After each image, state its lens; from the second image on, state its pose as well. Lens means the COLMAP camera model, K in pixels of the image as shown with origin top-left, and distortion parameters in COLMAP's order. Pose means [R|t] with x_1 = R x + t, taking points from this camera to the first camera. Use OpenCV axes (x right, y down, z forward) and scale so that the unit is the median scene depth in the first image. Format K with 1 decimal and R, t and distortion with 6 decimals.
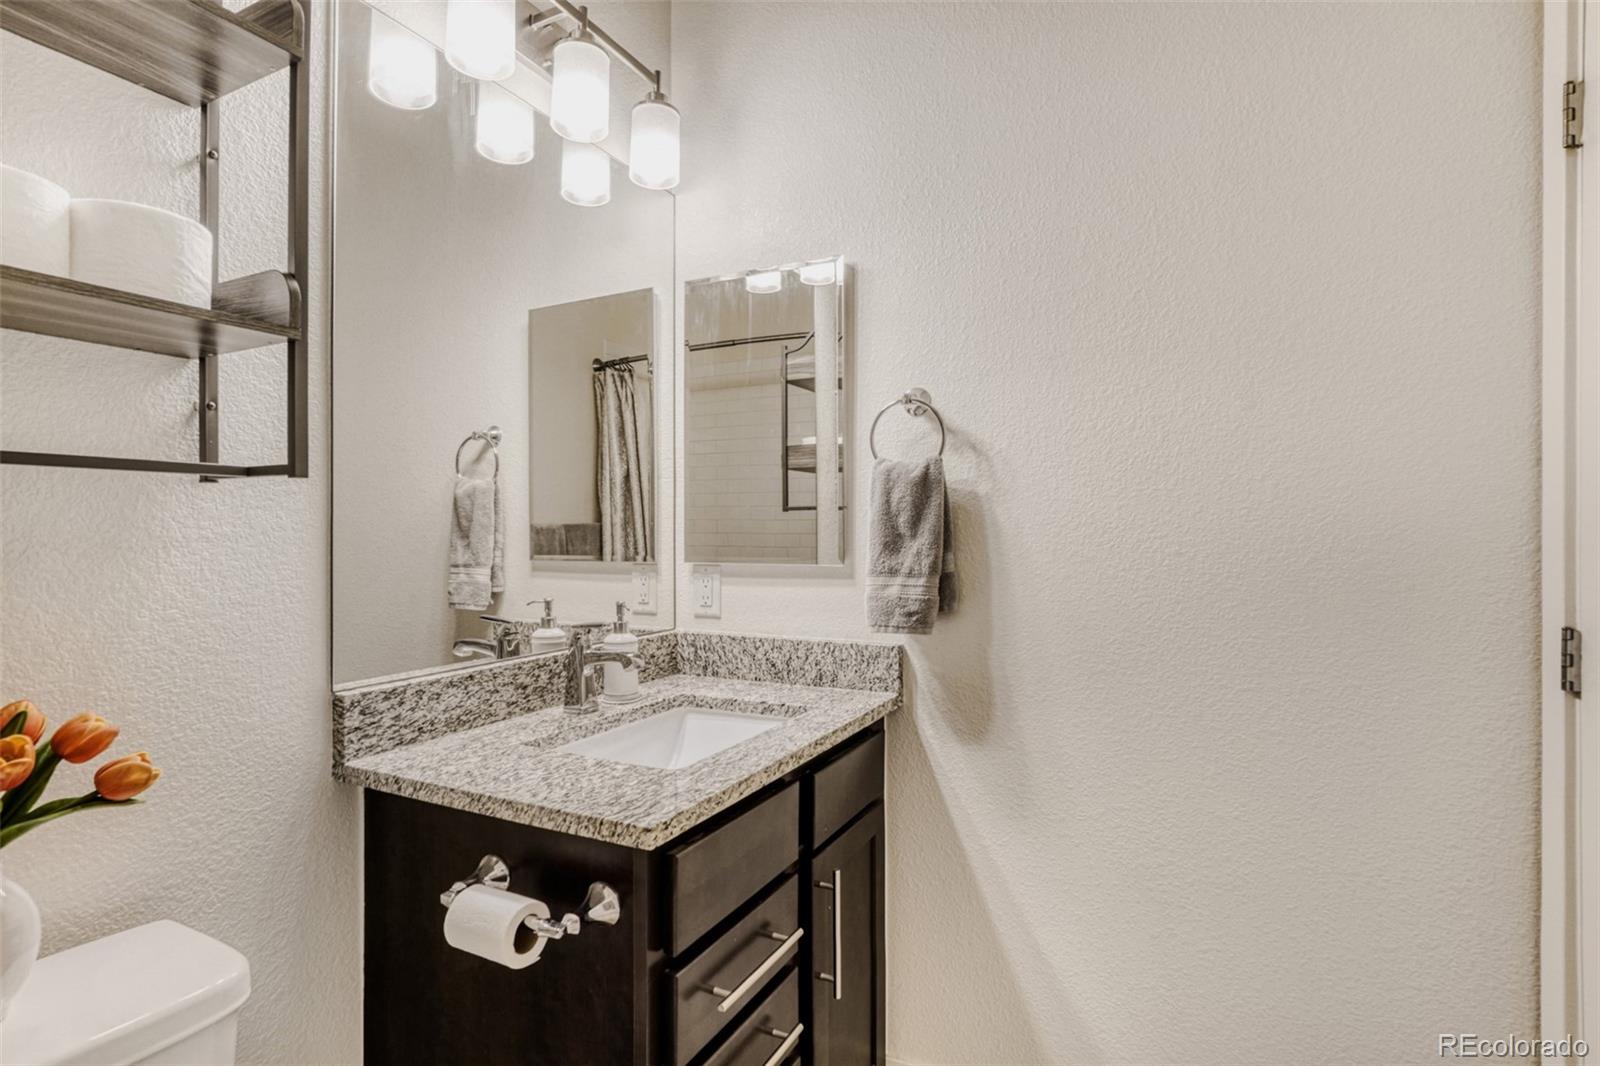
lens RADIAL K [[802.1, 0, 808.1], [0, 802.1, 528.2], [0, 0, 1]] dist [-0.025392, 0.001308]
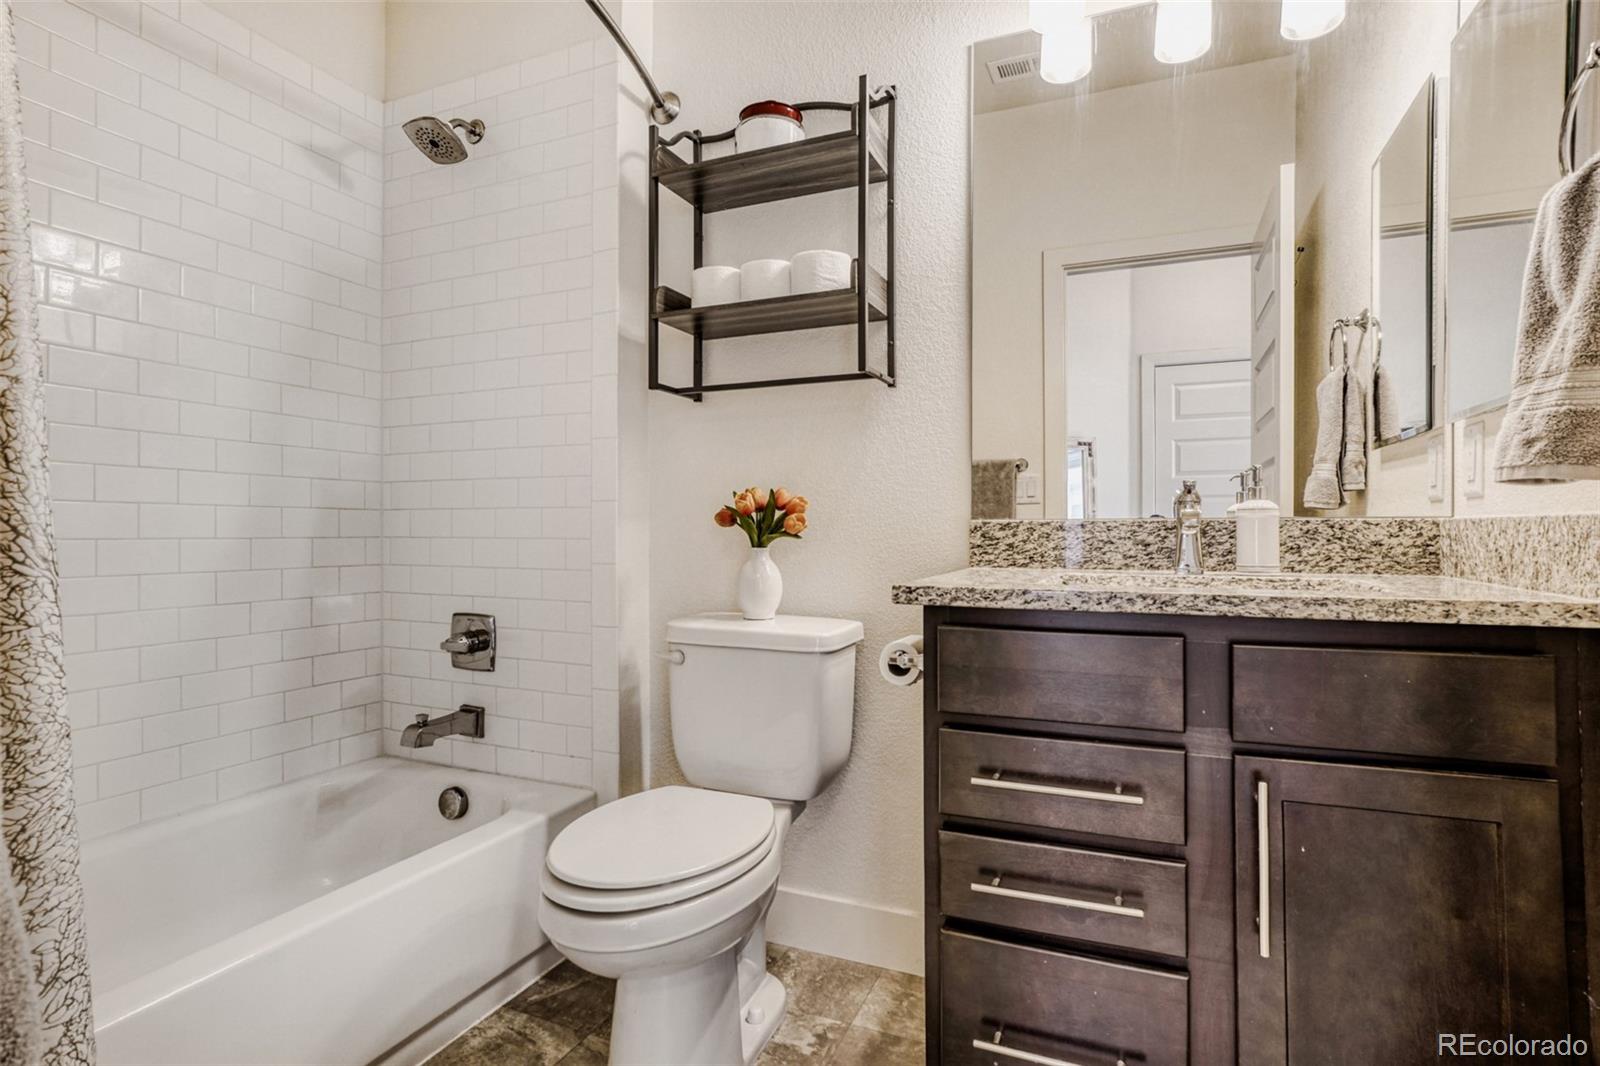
lens RADIAL K [[802.1, 0, 808.1], [0, 802.1, 528.2], [0, 0, 1]] dist [-0.025392, 0.001308]
pose [[0.045169, 0.000073, -0.998979, 0.777253], [0.004938, 0.999988, 0.000296, 0.196389], [0.998967, -0.004946, 0.045168, 0.563237]]
